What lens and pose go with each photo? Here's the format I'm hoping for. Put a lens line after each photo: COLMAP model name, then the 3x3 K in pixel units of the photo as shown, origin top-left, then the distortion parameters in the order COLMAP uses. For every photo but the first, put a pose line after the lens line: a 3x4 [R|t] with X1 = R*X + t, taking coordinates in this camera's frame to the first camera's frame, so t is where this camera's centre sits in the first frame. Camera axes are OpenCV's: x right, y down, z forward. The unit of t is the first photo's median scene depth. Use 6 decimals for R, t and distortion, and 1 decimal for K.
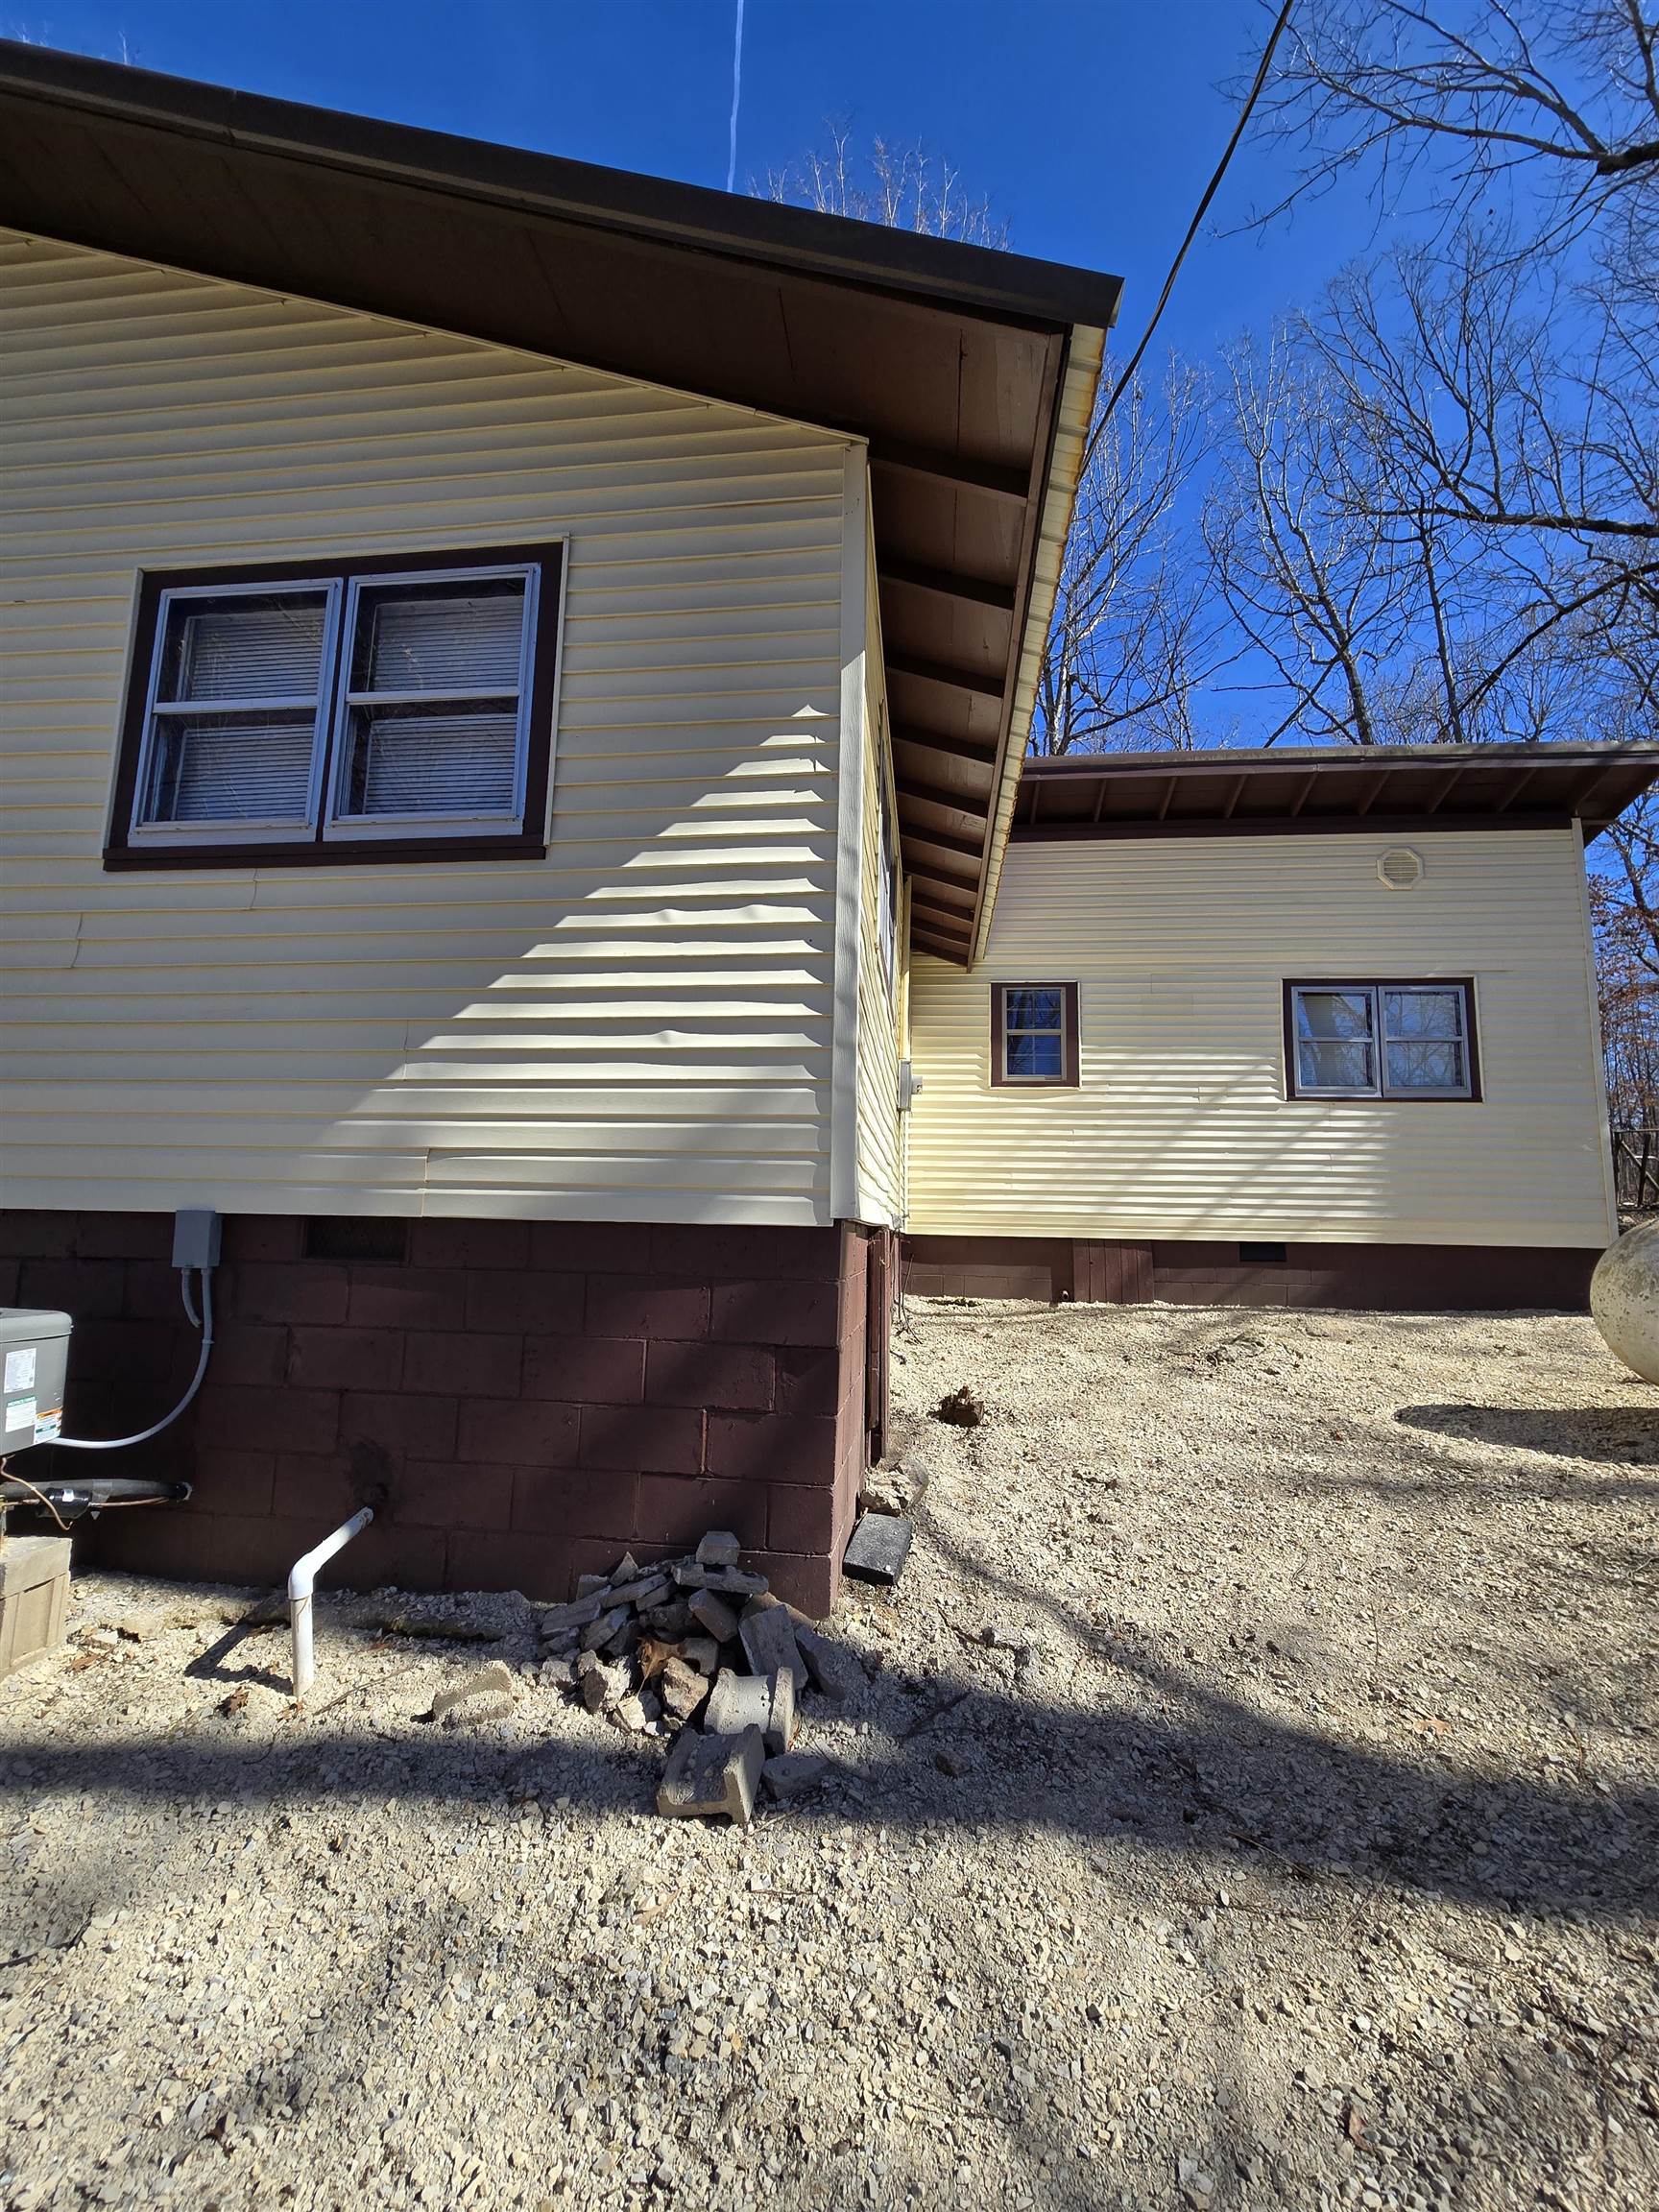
lens RADIAL K [[908.2, 0, 834.0], [0, 908.2, 1123.3], [0, 0, 1]] dist [0.000564, 0.000383]
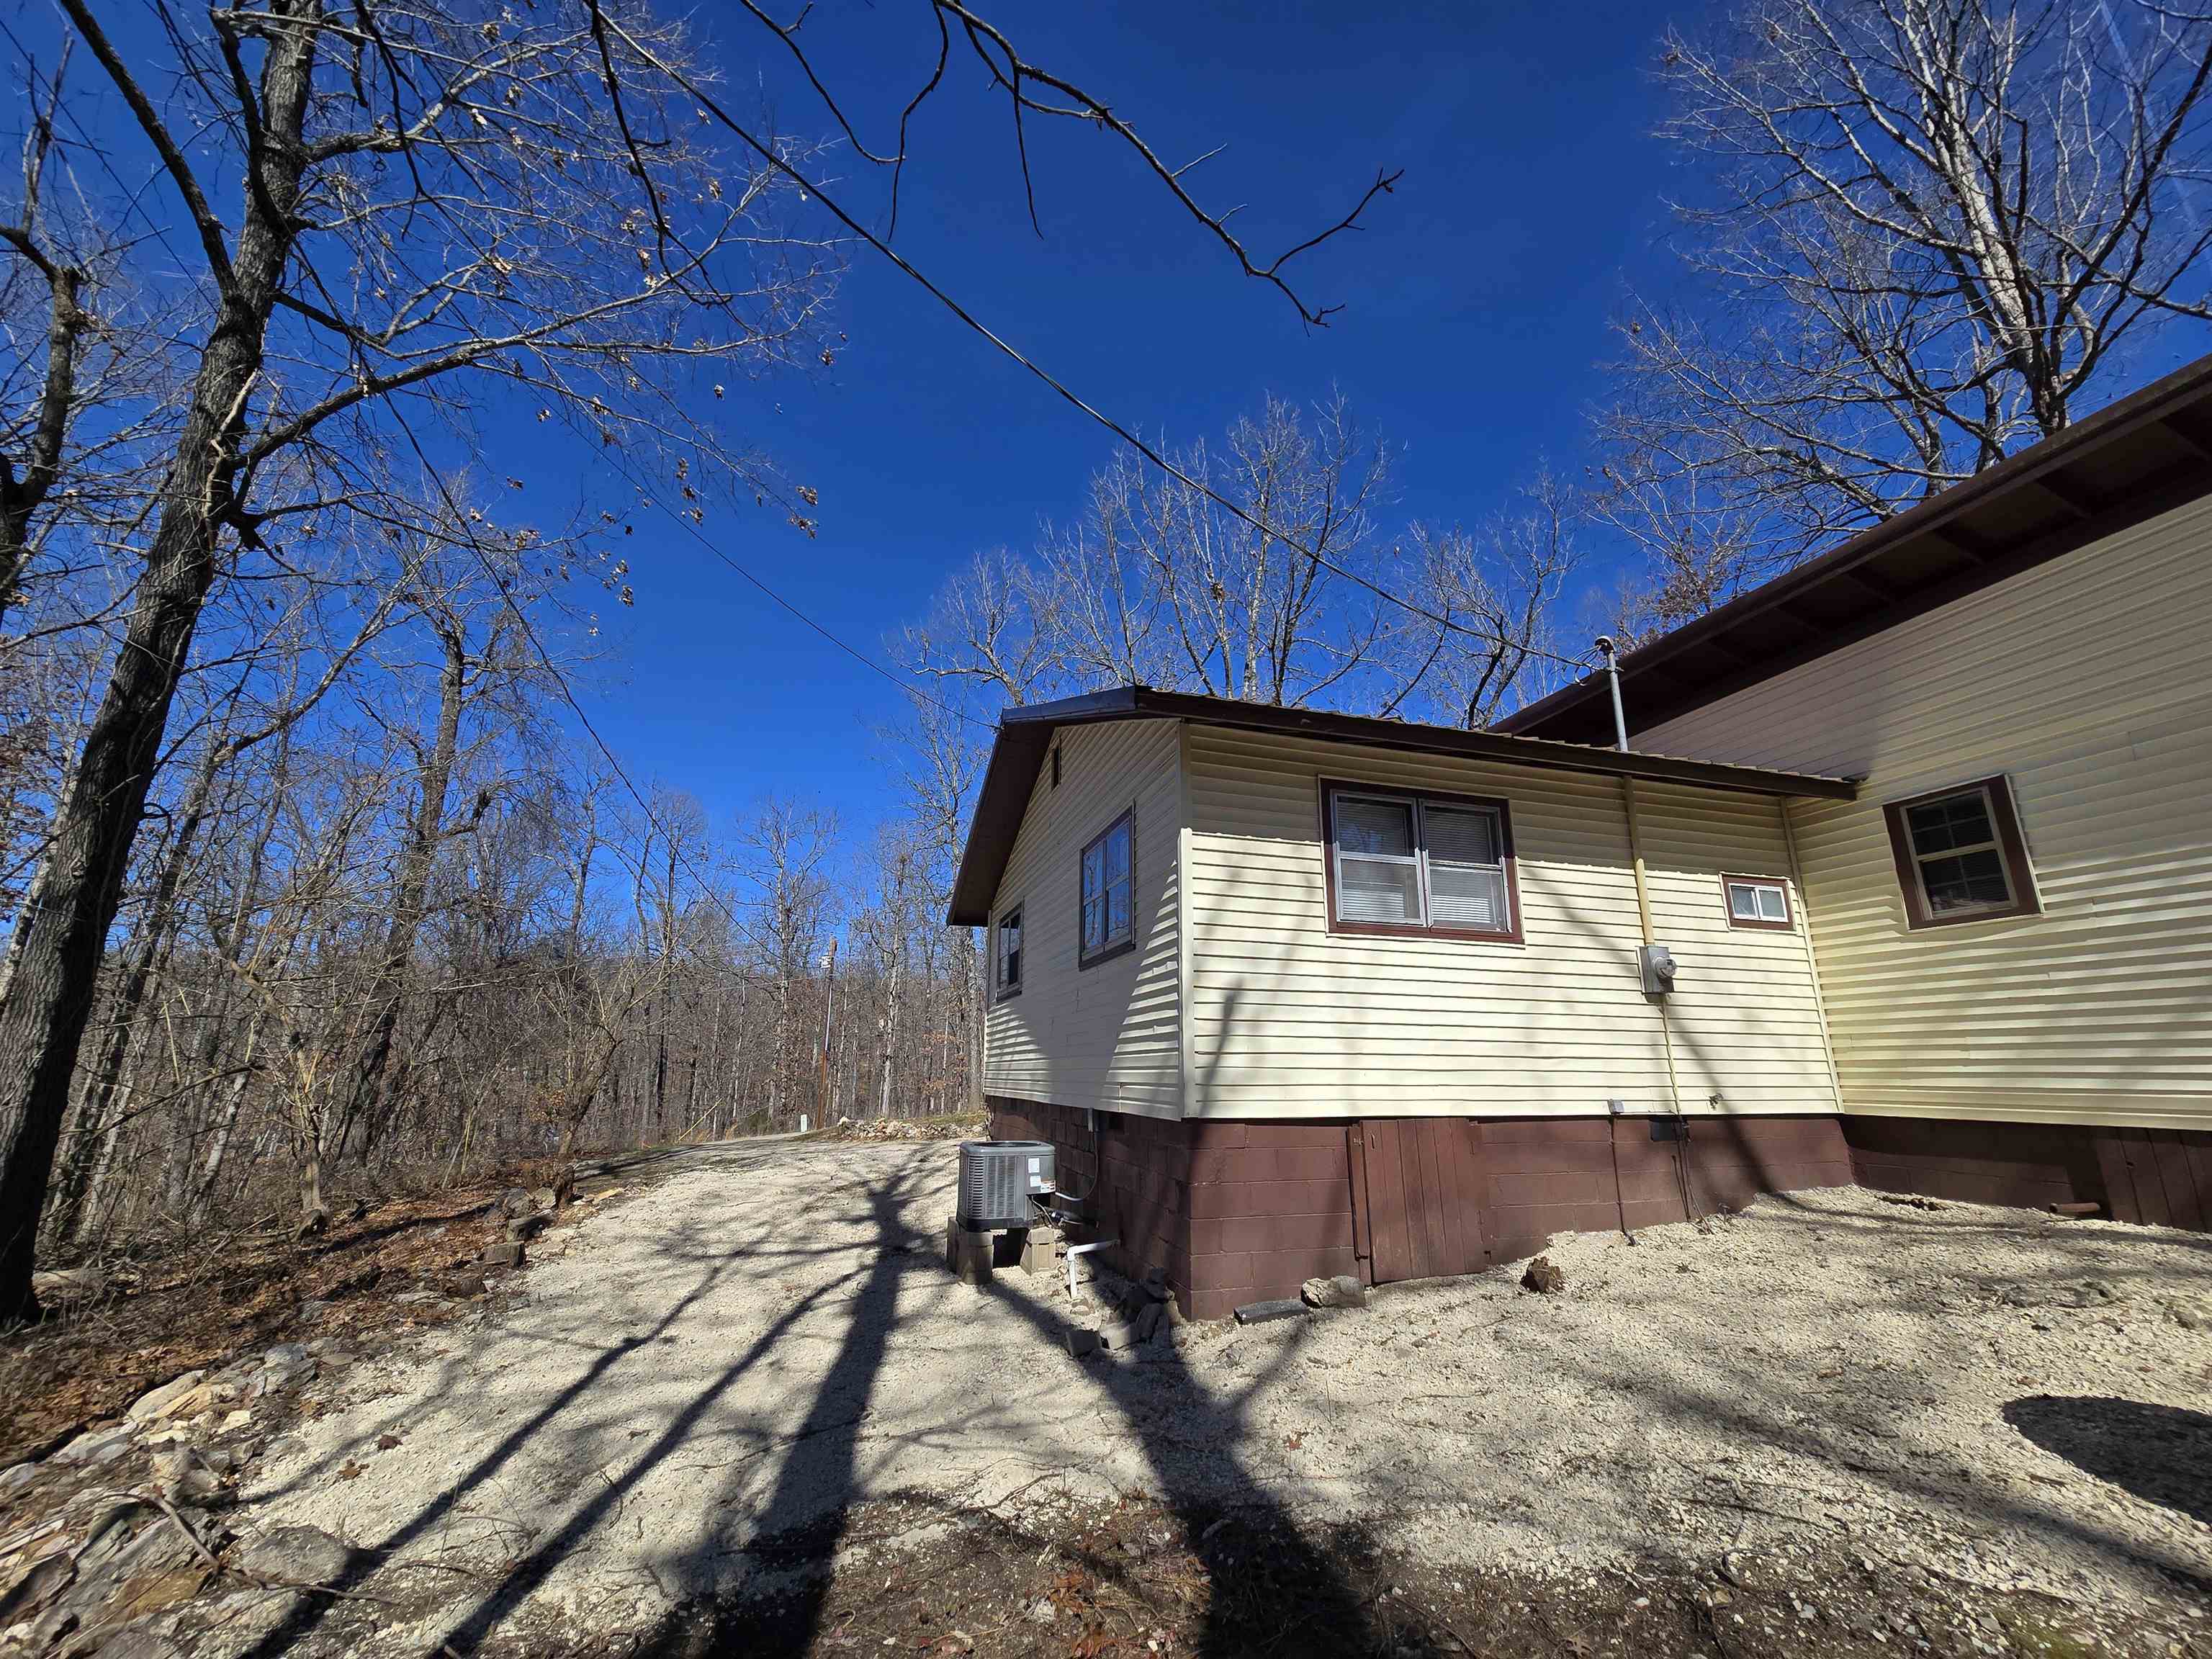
lens RADIAL K [[903.1, 0, 1111.8], [0, 903.1, 833.5], [0, 0, 1]] dist [0.000927, 0.000618]
pose [[0.396161, -0.252565, -0.882761, 1.606790], [0.117113, 0.967470, -0.224244, -0.066345], [0.910682, -0.014546, 0.412853, 0.020666]]
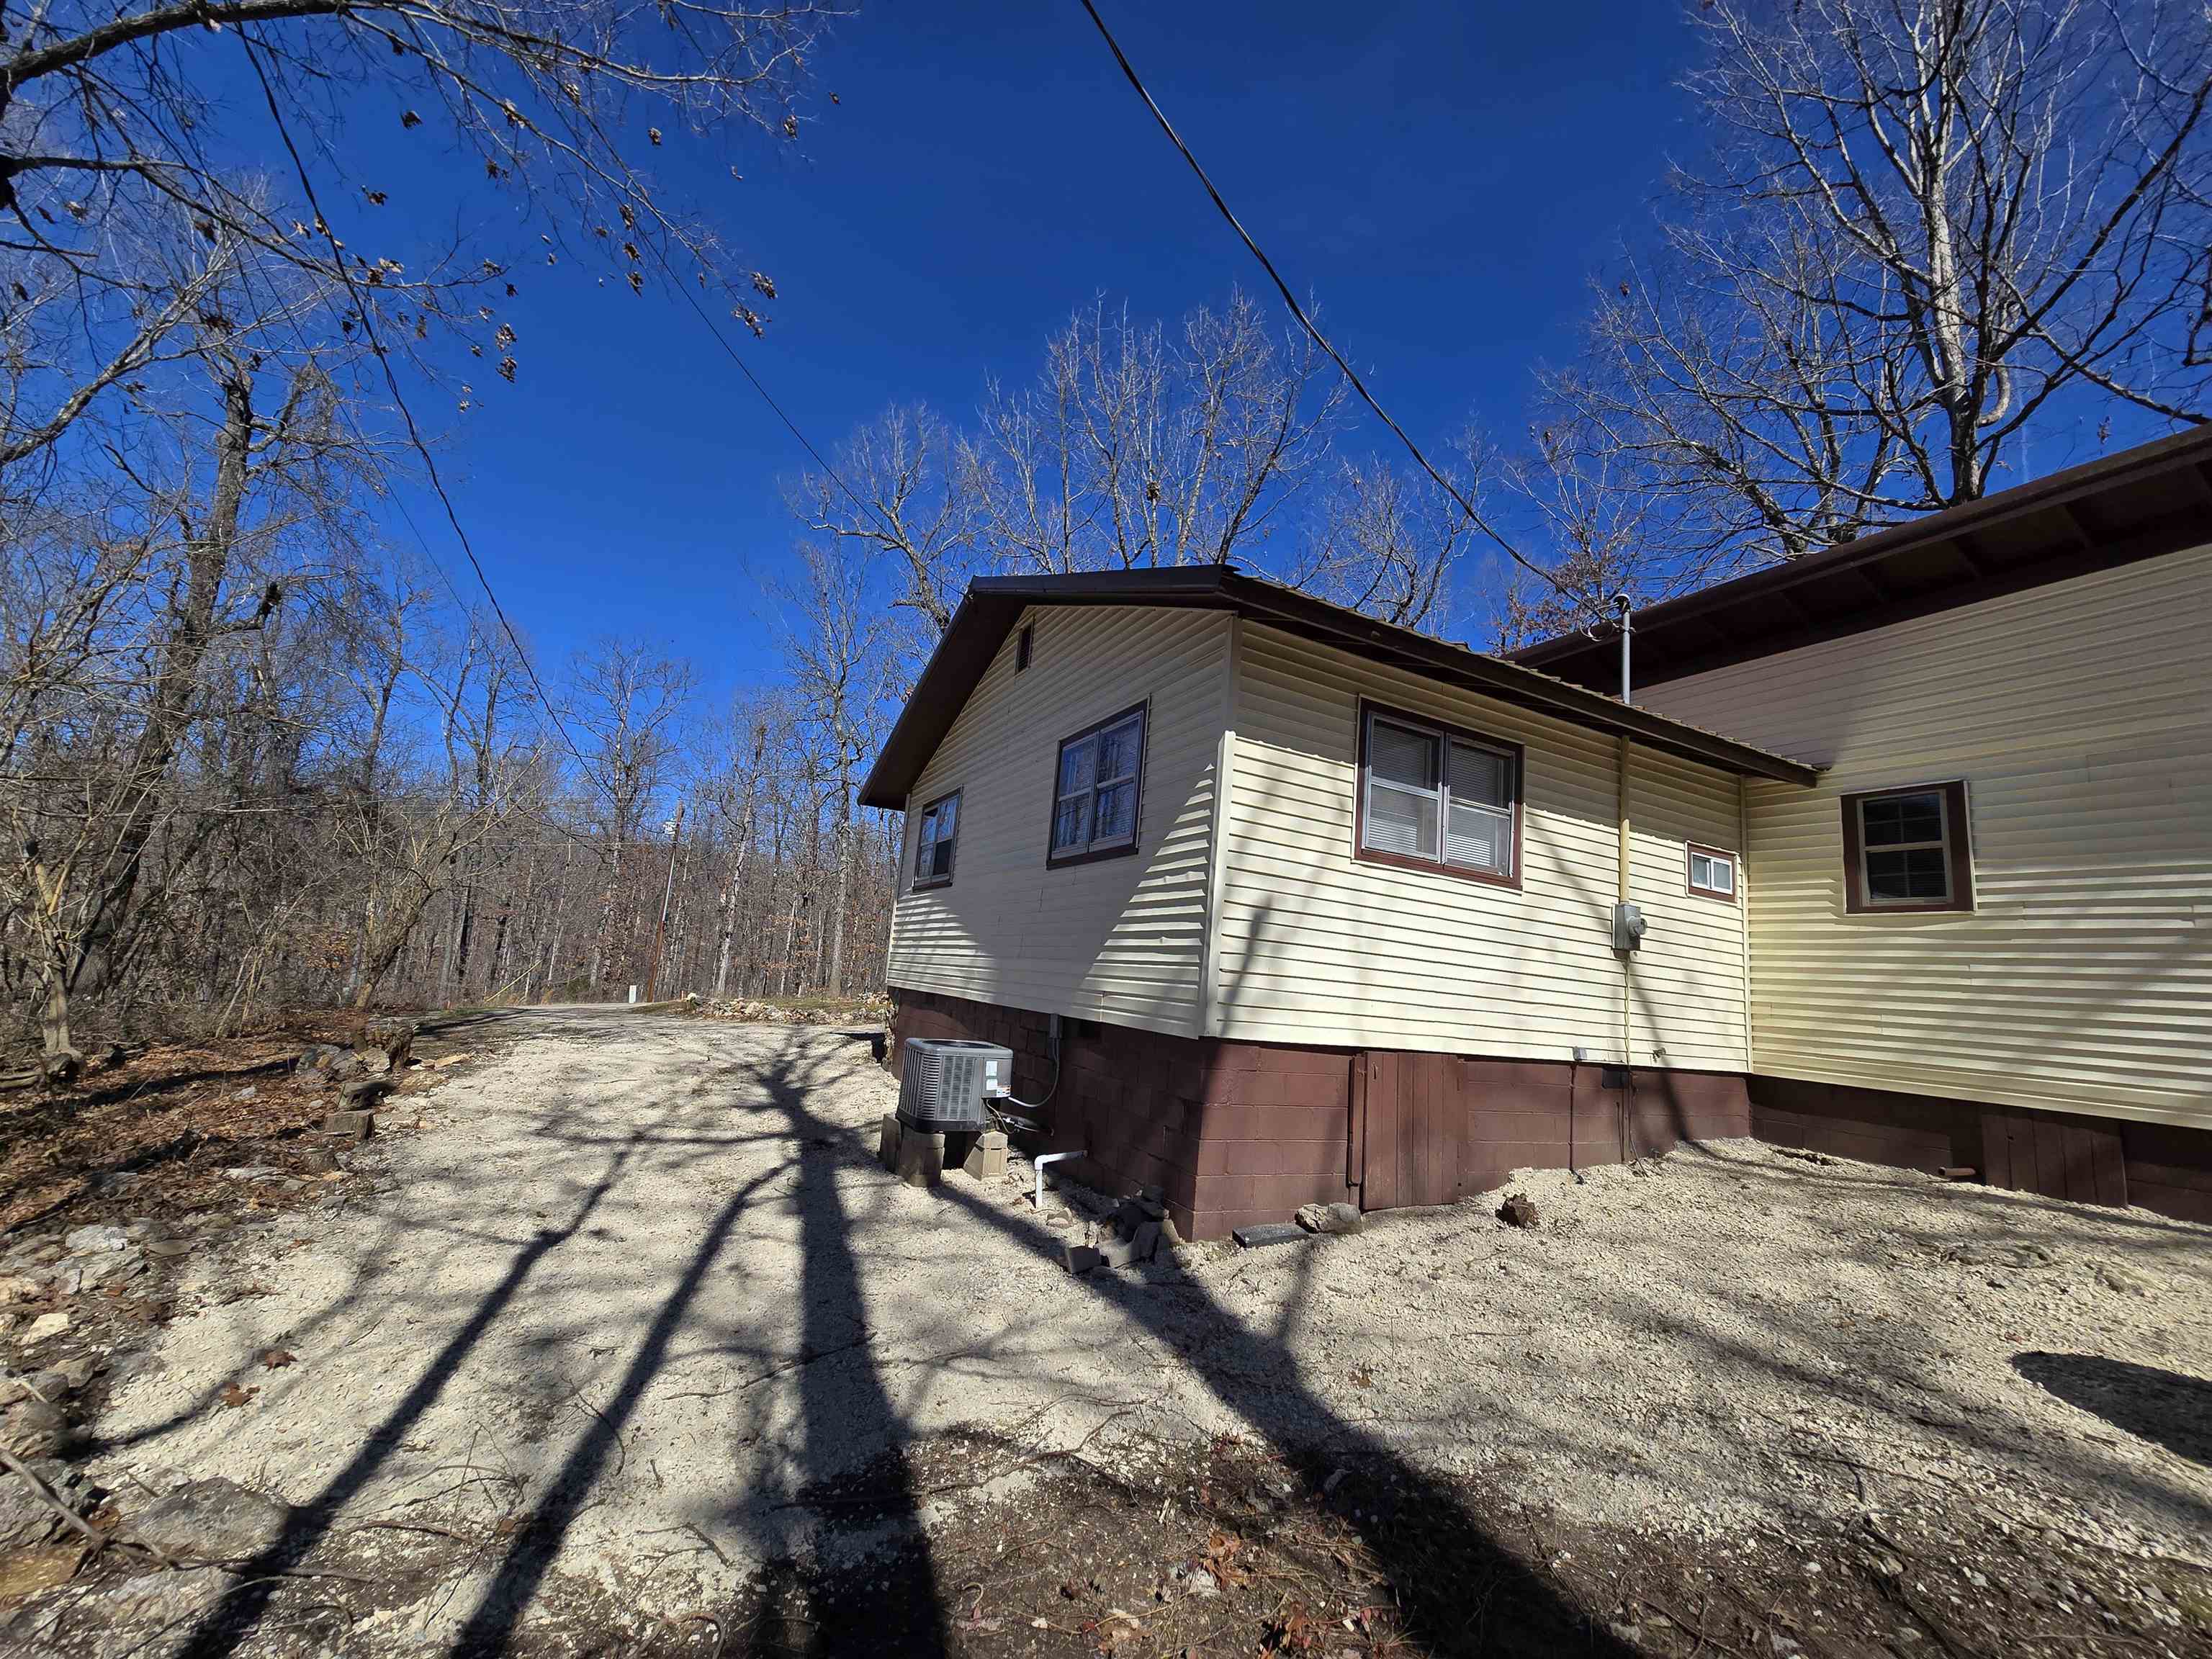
lens RADIAL K [[903.1, 0, 1111.8], [0, 903.1, 833.5], [0, 0, 1]] dist [0.000927, 0.000618]
pose [[0.554844, -0.107343, -0.825000, 1.298854], [0.026236, 0.993406, -0.111610, -0.097729], [0.831540, 0.040282, 0.554002, -0.204121]]
